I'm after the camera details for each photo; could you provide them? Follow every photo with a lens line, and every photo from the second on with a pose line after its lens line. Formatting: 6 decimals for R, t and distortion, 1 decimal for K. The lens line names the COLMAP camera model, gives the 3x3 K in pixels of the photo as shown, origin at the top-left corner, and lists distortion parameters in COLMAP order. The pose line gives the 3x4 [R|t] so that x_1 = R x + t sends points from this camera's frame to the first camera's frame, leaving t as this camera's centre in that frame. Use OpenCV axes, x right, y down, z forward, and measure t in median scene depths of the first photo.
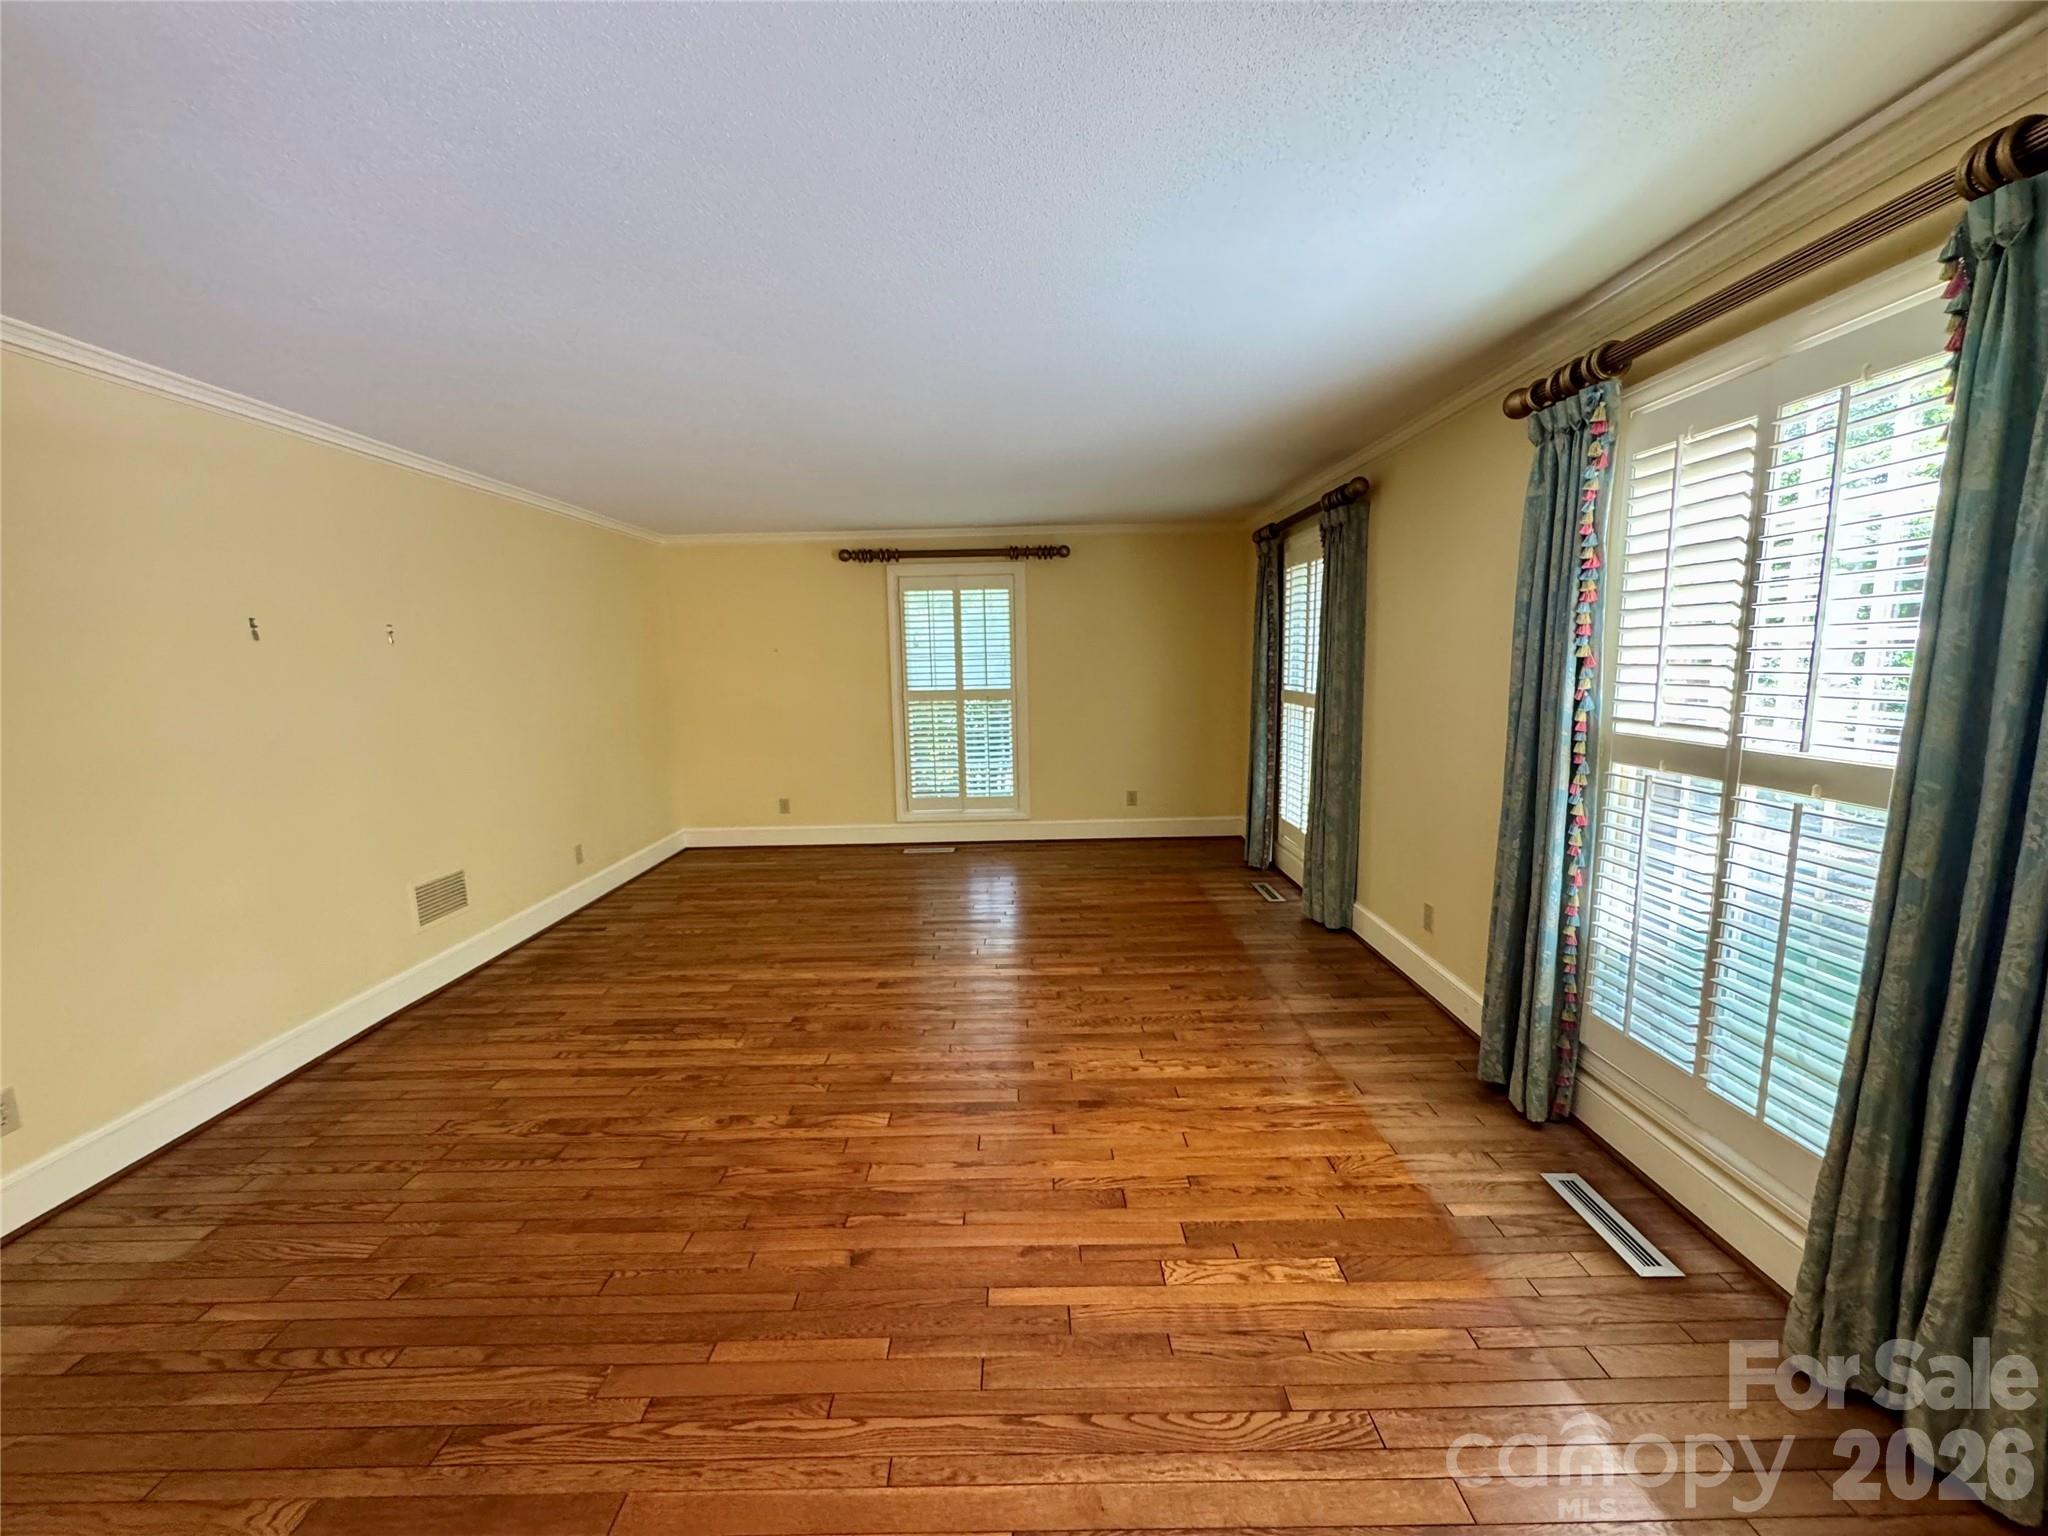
lens RADIAL K [[816.1, 0, 1021.3], [0, 816.1, 768.3], [0, 0, 1]] dist [-0.002569, 0.000364]
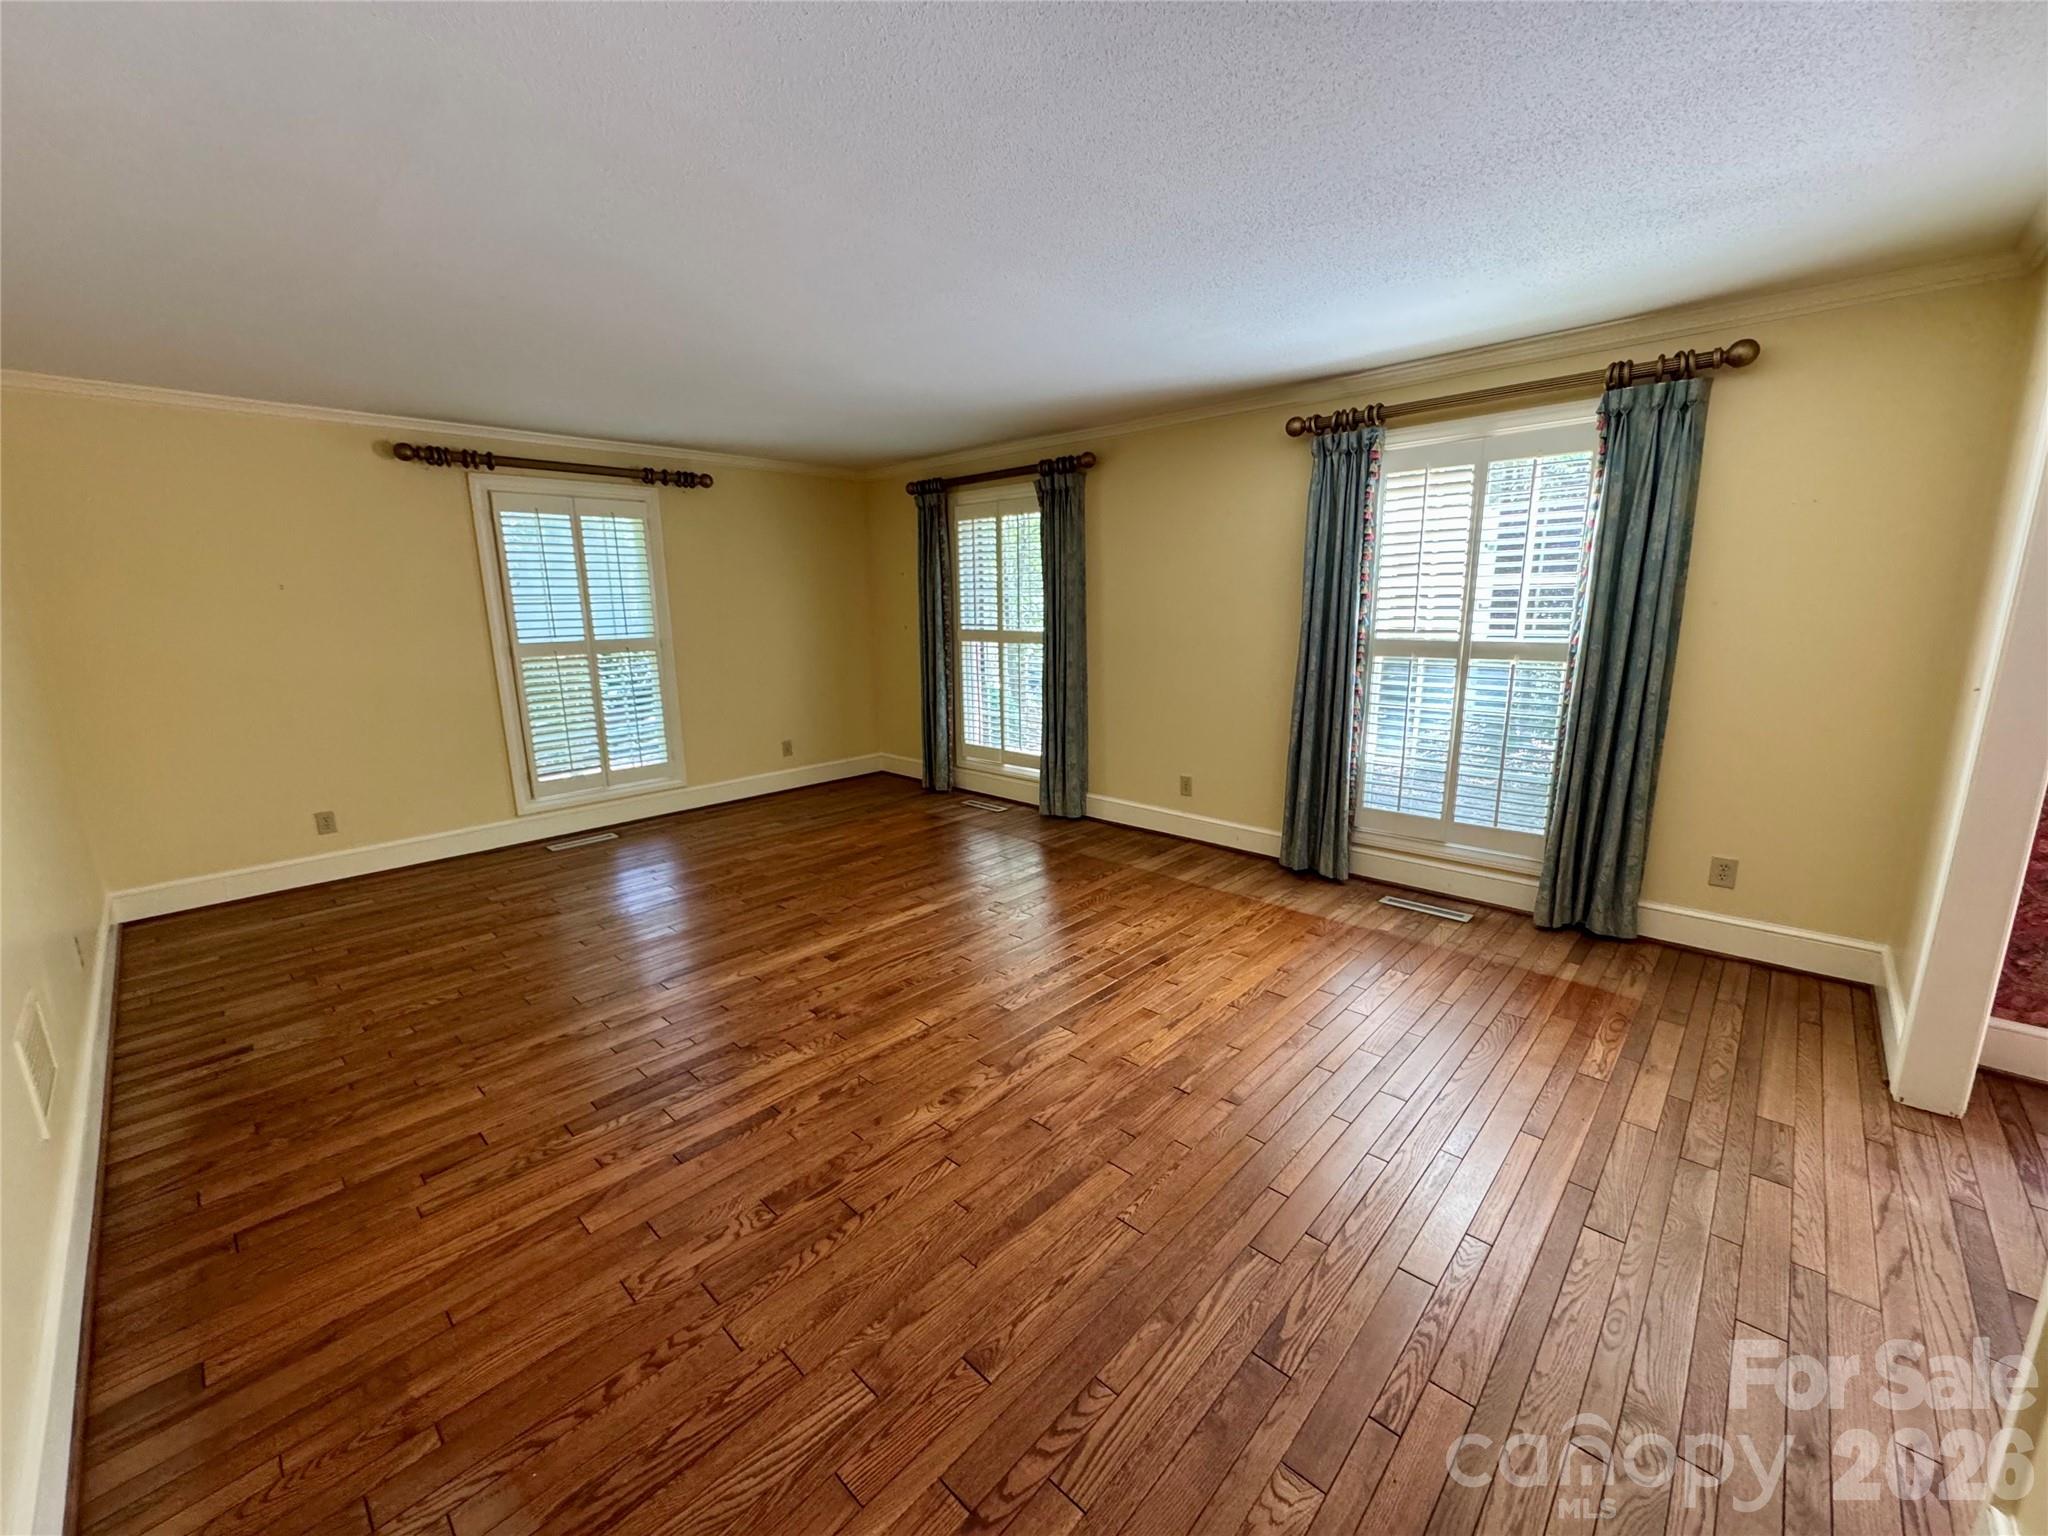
lens RADIAL K [[816.1, 0, 1021.3], [0, 816.1, 768.3], [0, 0, 1]] dist [-0.002569, 0.000364]
pose [[0.687324, -0.138700, 0.712986, -0.633672], [0.100650, 0.990316, 0.095623, -0.007871], [-0.719344, 0.006038, 0.694628, 0.215702]]
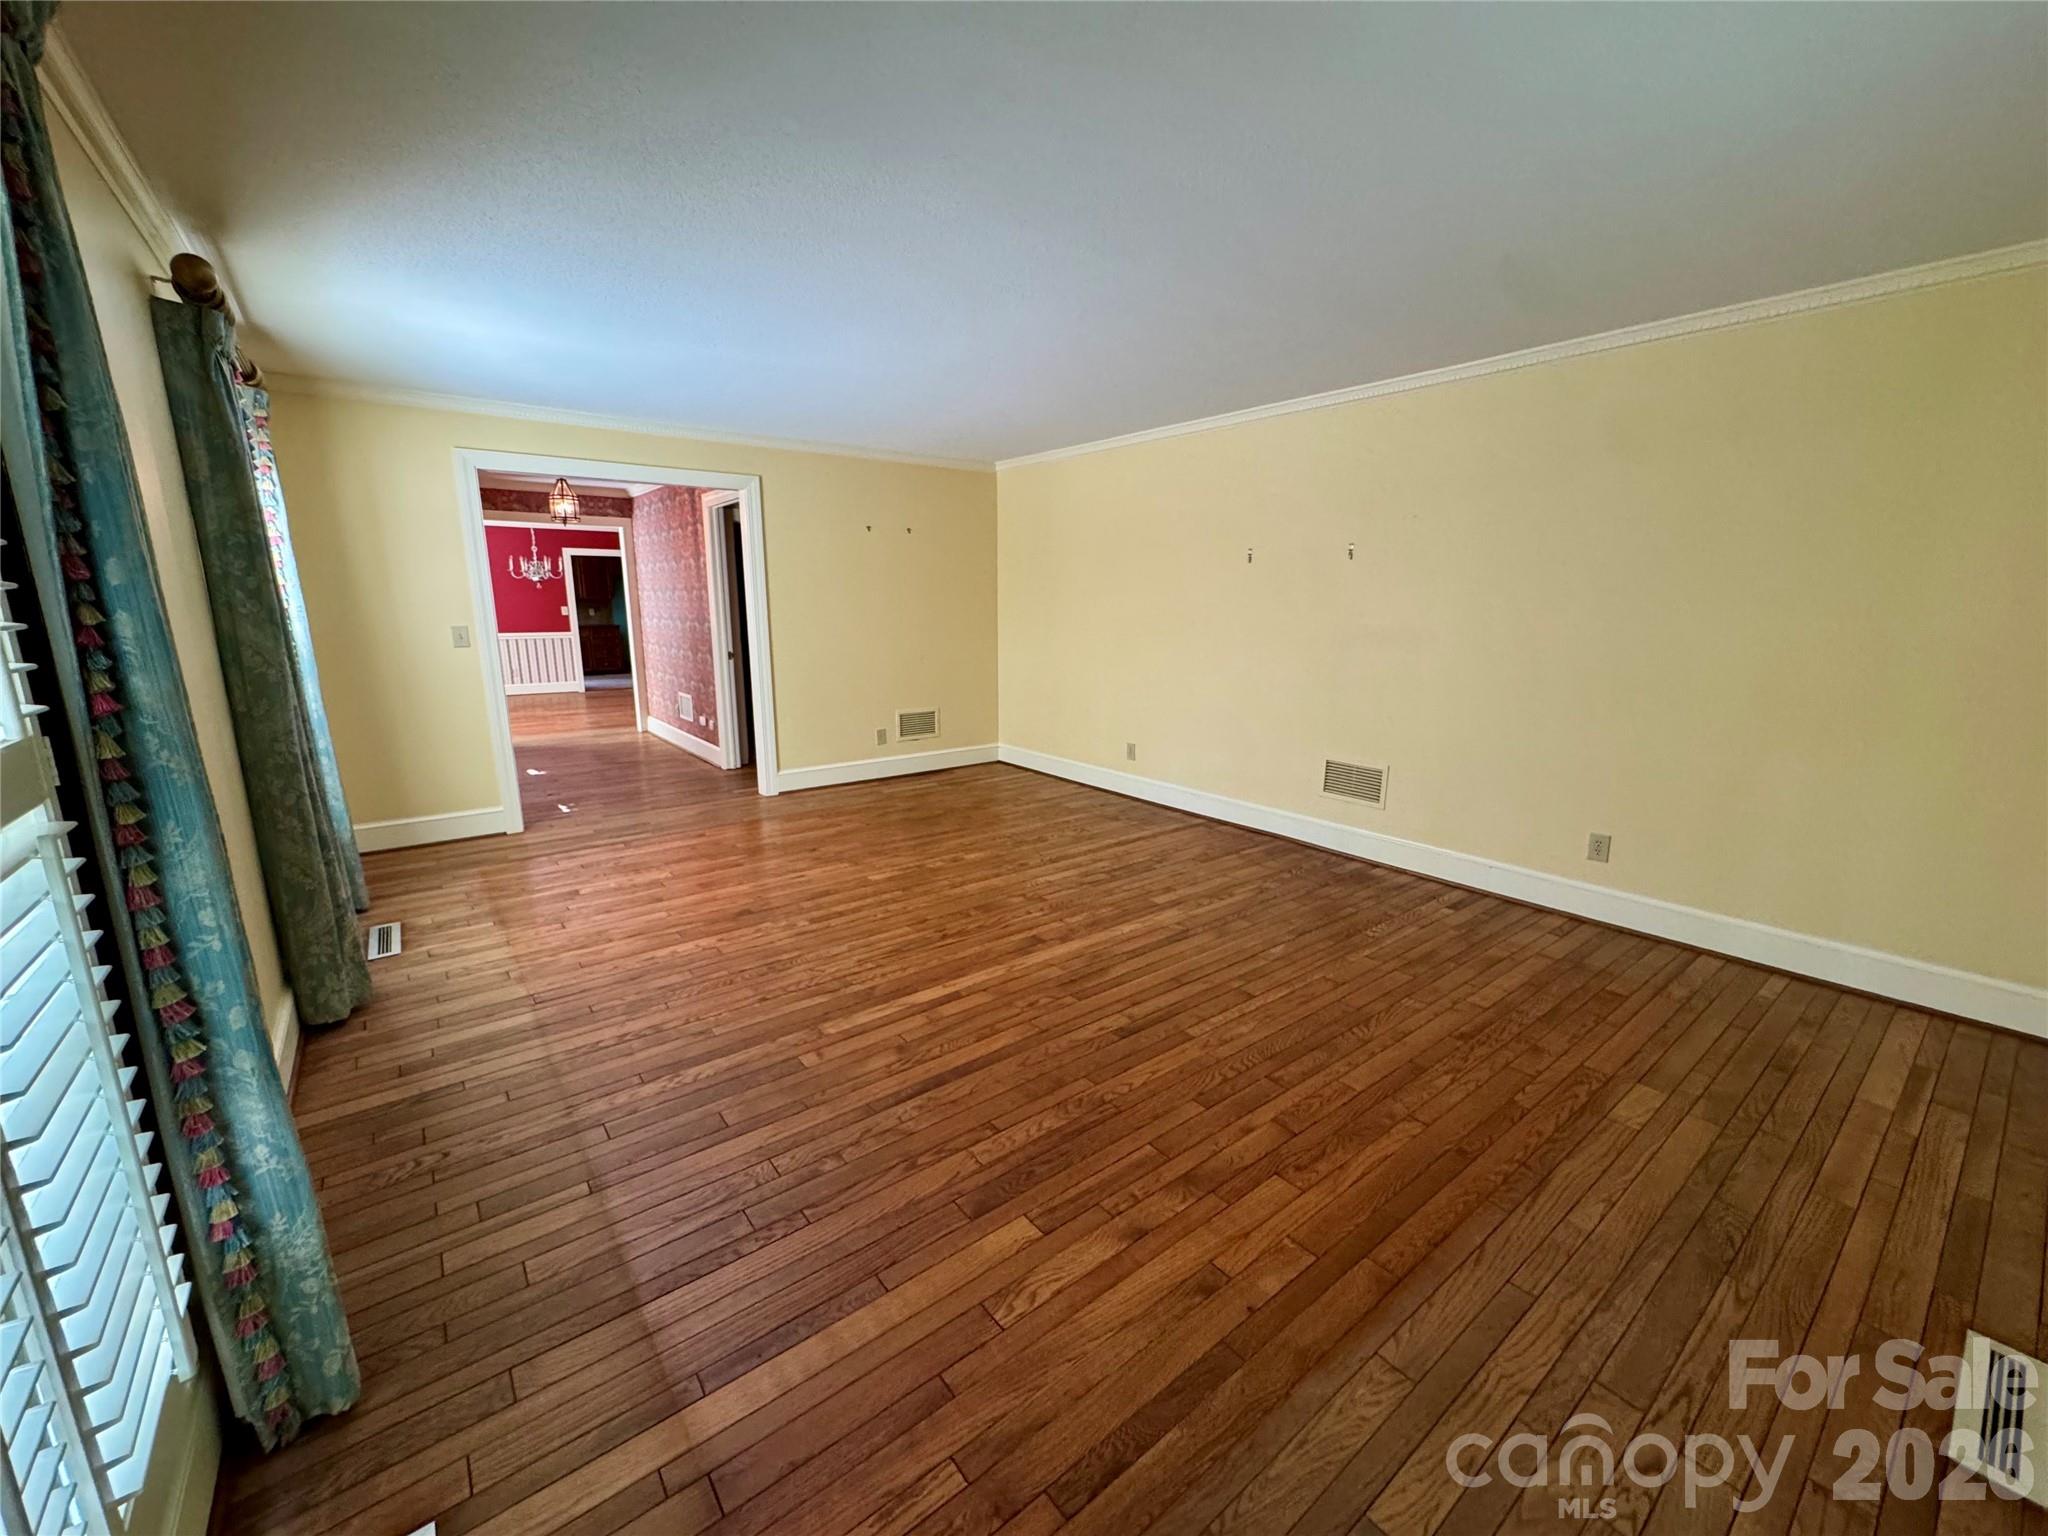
lens RADIAL K [[816.1, 0, 1021.3], [0, 816.1, 768.3], [0, 0, 1]] dist [-0.002569, 0.000364]
pose [[-0.791999, 0.143220, -0.593486, 0.352285], [-0.069190, 0.944777, 0.320327, -0.201382], [0.606589, 0.294762, -0.738353, 1.581814]]
